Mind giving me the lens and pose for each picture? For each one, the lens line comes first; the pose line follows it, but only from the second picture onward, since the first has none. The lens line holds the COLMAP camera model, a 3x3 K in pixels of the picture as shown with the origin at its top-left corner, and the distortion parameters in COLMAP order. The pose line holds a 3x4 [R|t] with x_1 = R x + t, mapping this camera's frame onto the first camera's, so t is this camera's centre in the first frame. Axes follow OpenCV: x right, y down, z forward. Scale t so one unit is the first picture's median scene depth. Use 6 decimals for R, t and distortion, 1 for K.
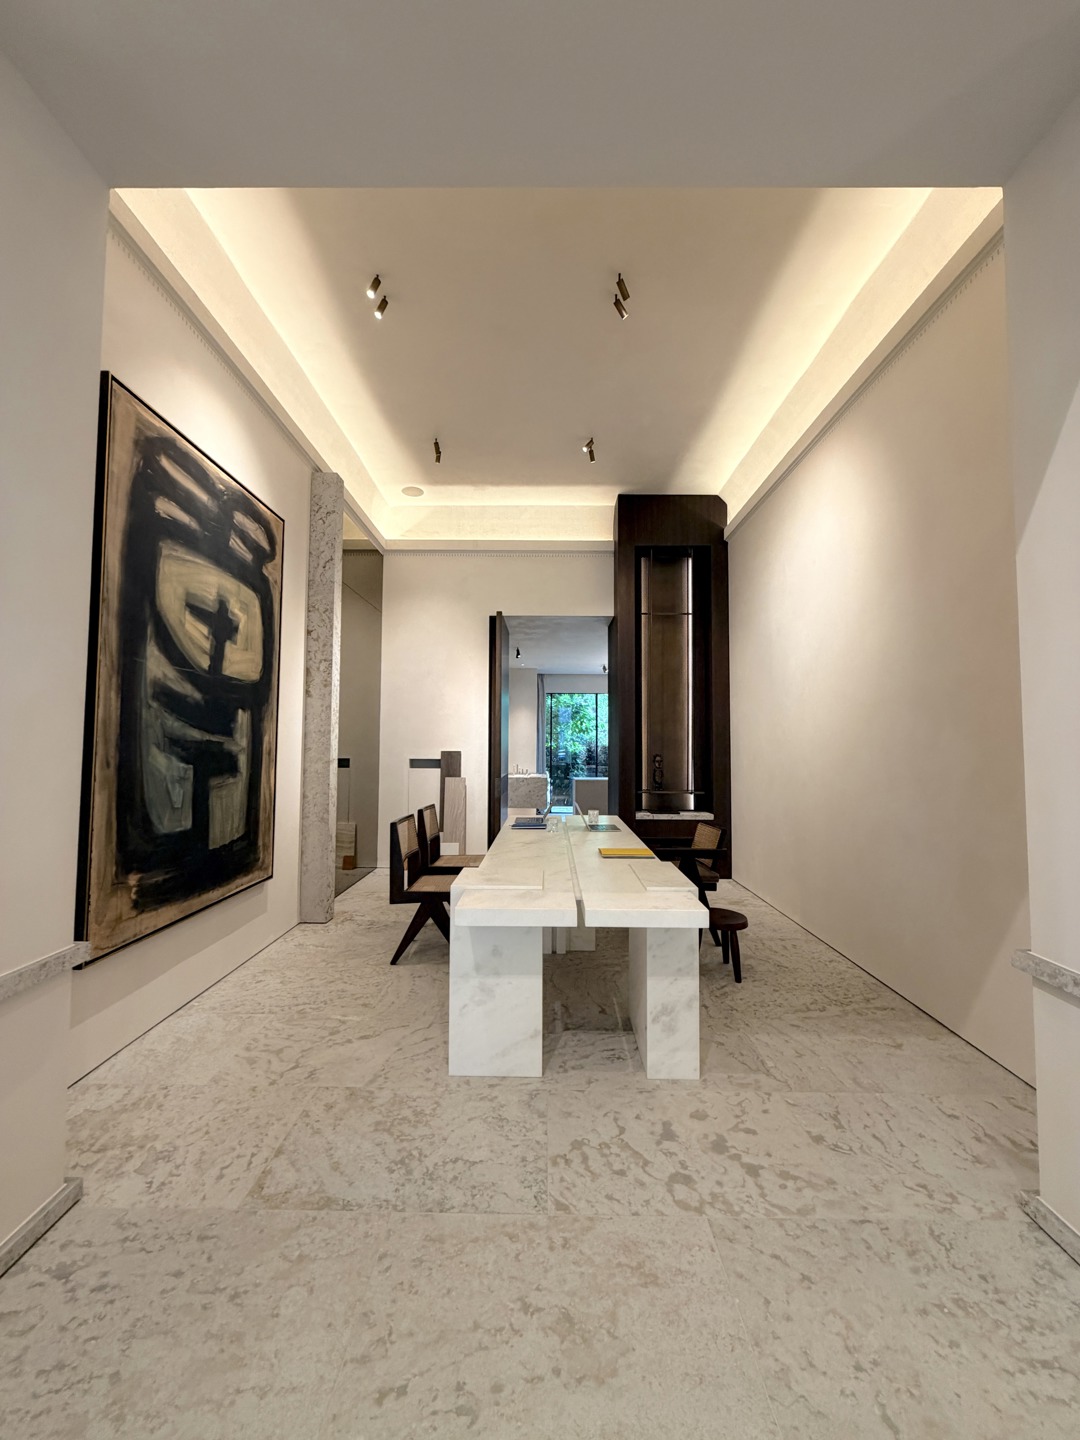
lens RADIAL K [[572.2, 0, 535.1], [0, 572.2, 714.1], [0, 0, 1]] dist [0.000207, -0.000510]
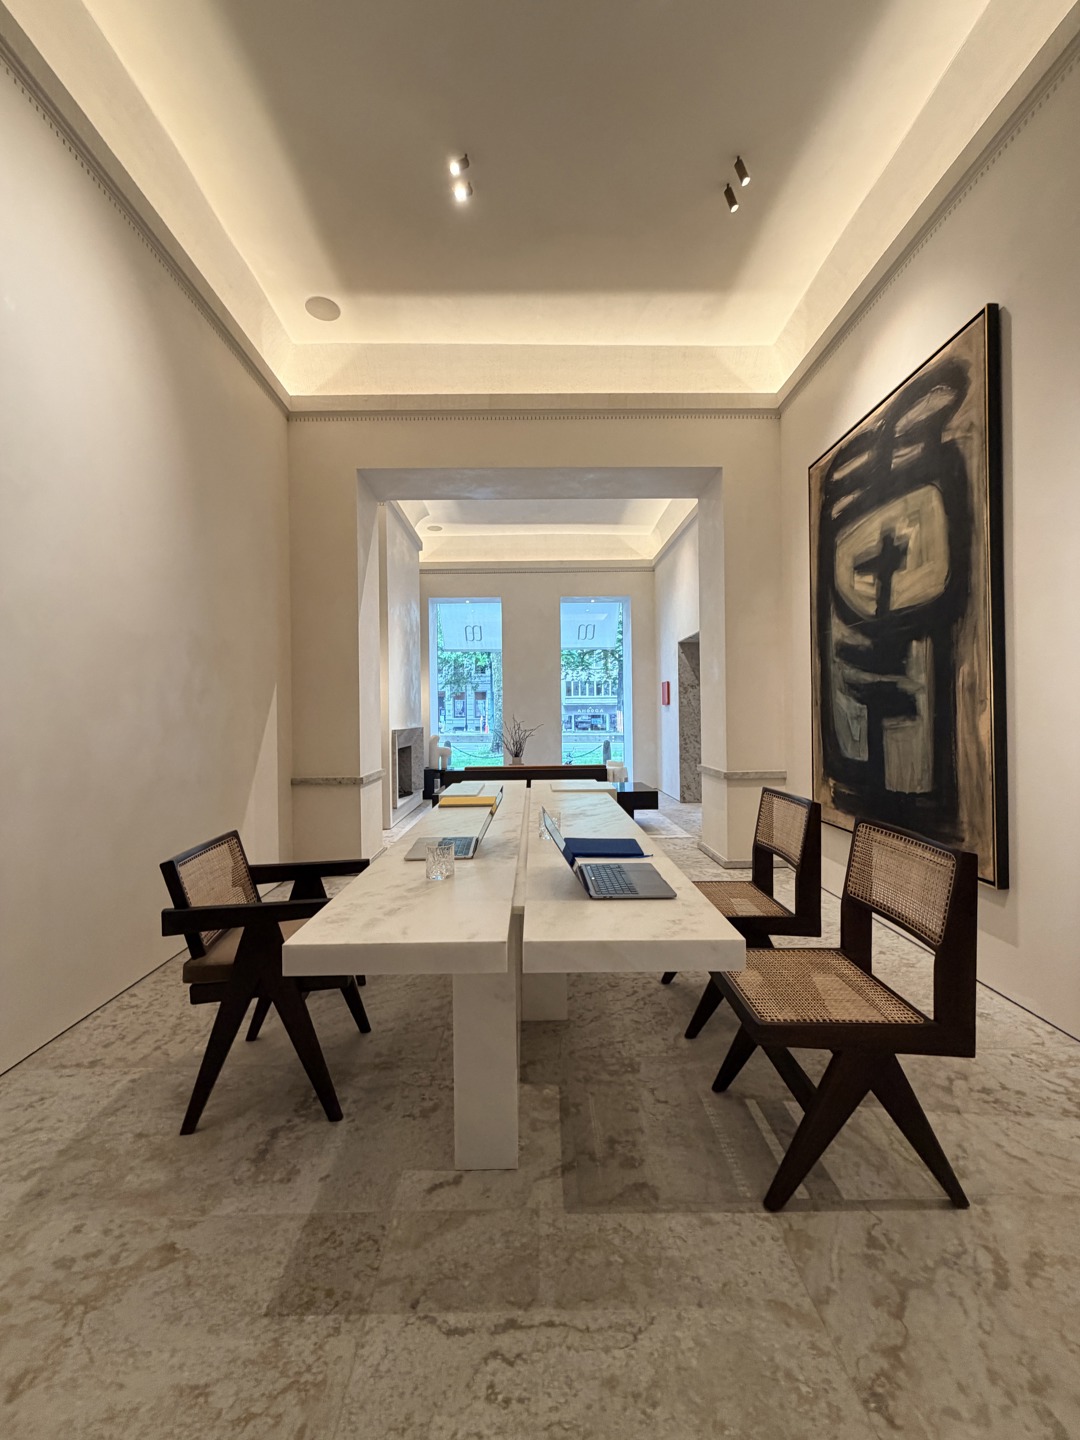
lens RADIAL K [[572.2, 0, 537.2], [0, 572.2, 716.0], [0, 0, 1]] dist [0.000207, -0.000510]
pose [[-0.999499, 0.007024, -0.030873, 0.075501], [0.008725, 0.998432, -0.055299, 0.159651], [0.030436, -0.055541, -0.997992, 2.009984]]
